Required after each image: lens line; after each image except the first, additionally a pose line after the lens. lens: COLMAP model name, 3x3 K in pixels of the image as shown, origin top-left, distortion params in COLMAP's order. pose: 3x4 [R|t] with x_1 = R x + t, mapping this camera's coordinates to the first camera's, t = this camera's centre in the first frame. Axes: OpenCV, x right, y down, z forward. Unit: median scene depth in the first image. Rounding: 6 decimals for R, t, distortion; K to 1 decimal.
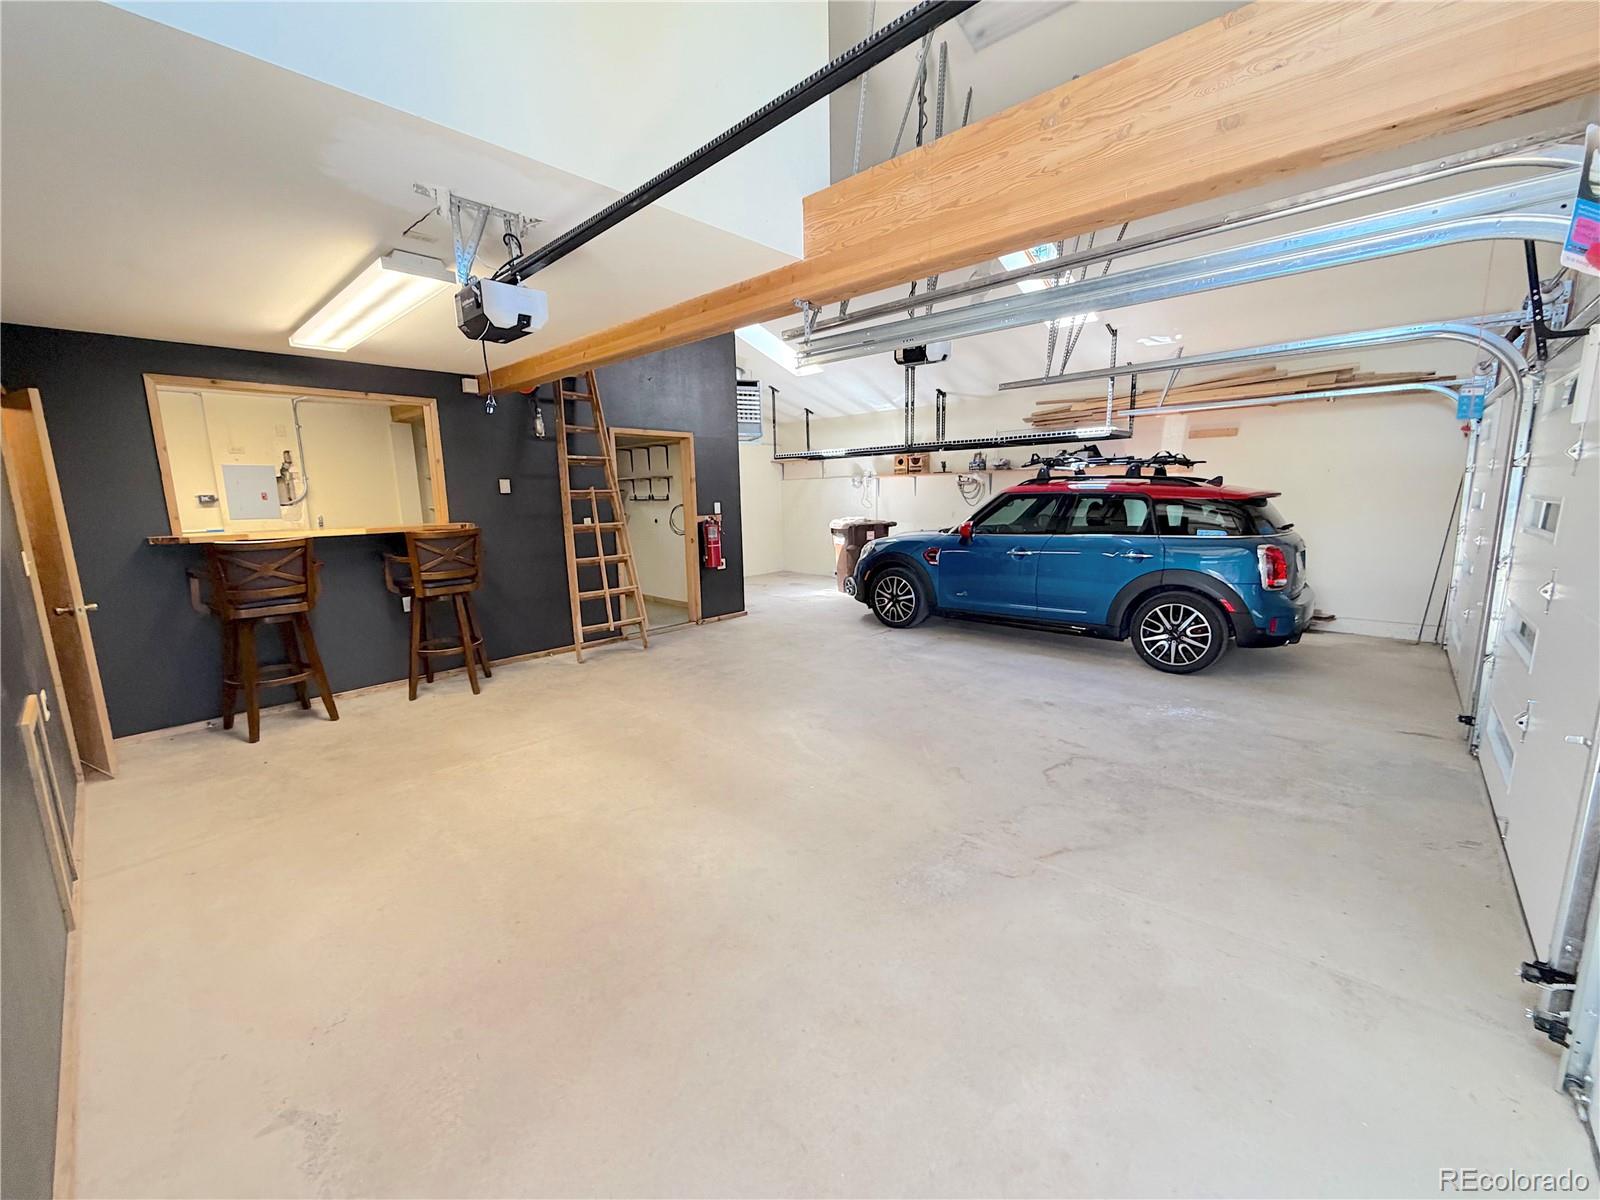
lens RADIAL K [[637.4, 0, 800.2], [0, 637.4, 602.8], [0, 0, 1]] dist [-0.001274, 0.000771]
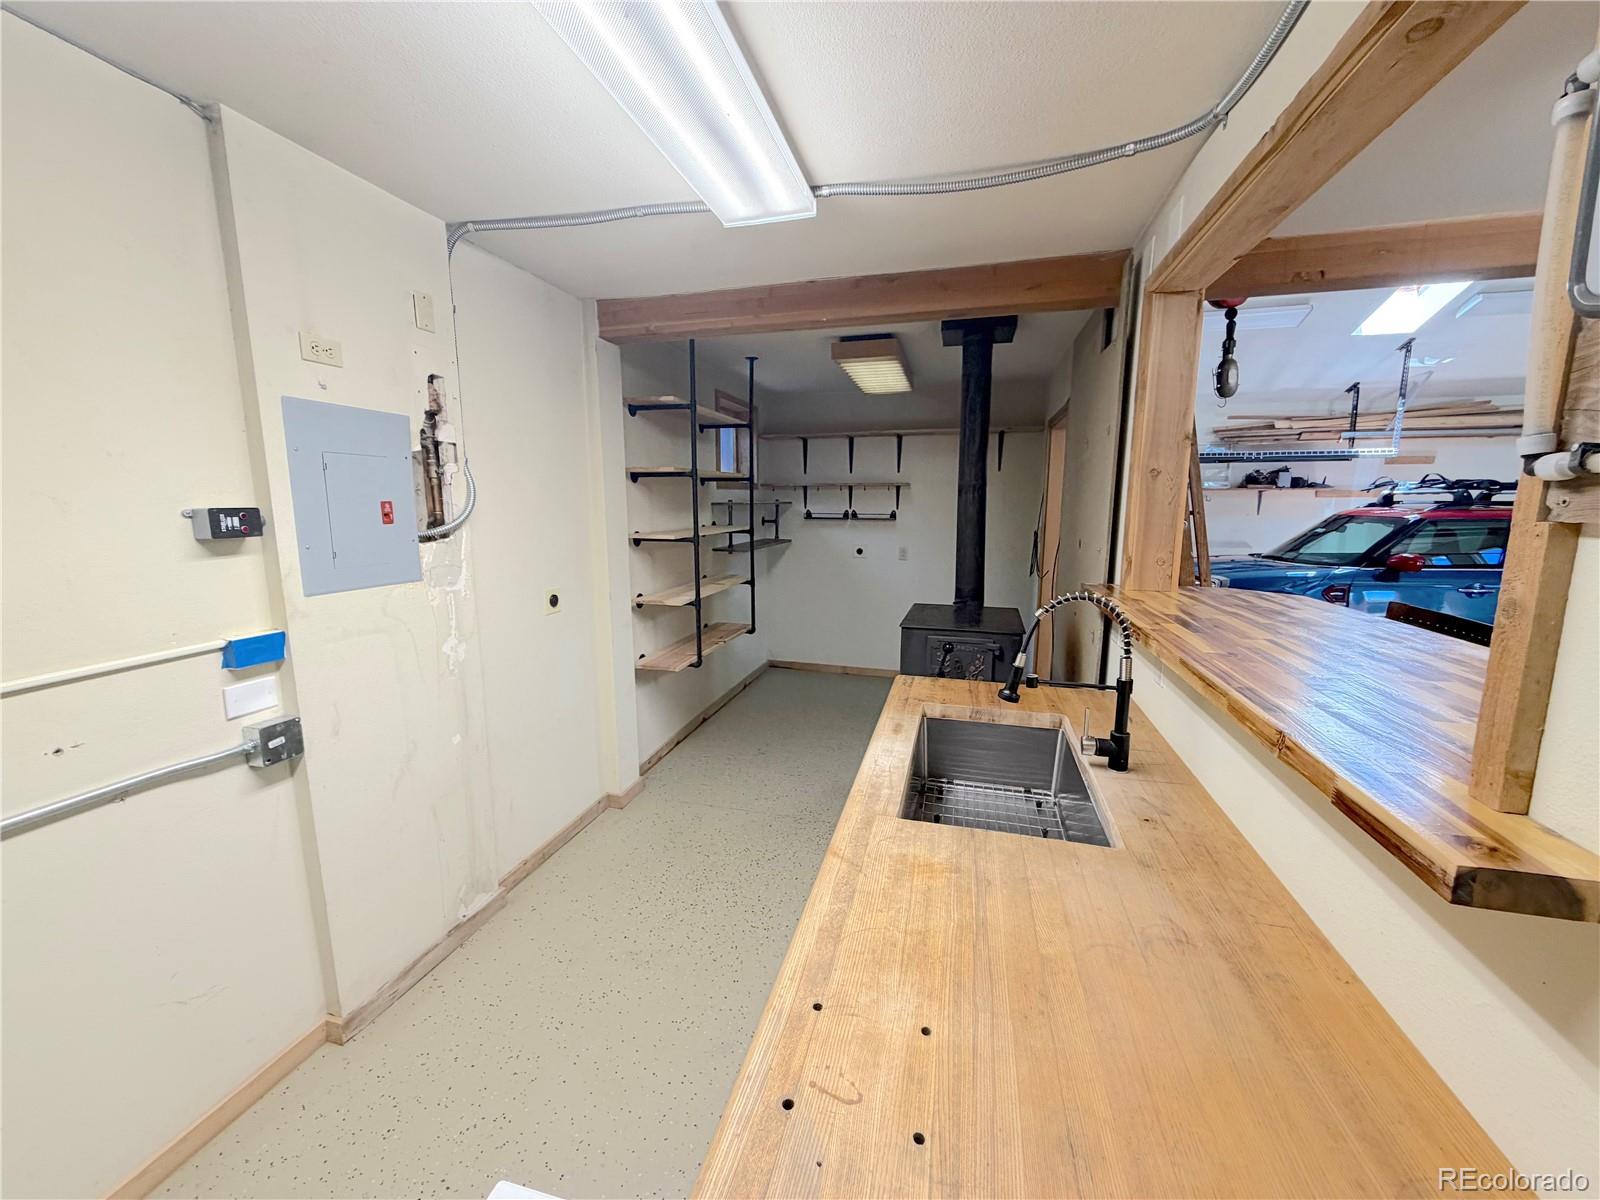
lens RADIAL K [[637.4, 0, 796.9], [0, 637.4, 598.4], [0, 0, 1]] dist [-0.001274, 0.000771]
pose [[0.888621, -0.049139, 0.456001, -0.627438], [0.059086, 0.998224, -0.007573, -0.085674], [-0.454820, 0.033673, 0.889947, 0.491041]]
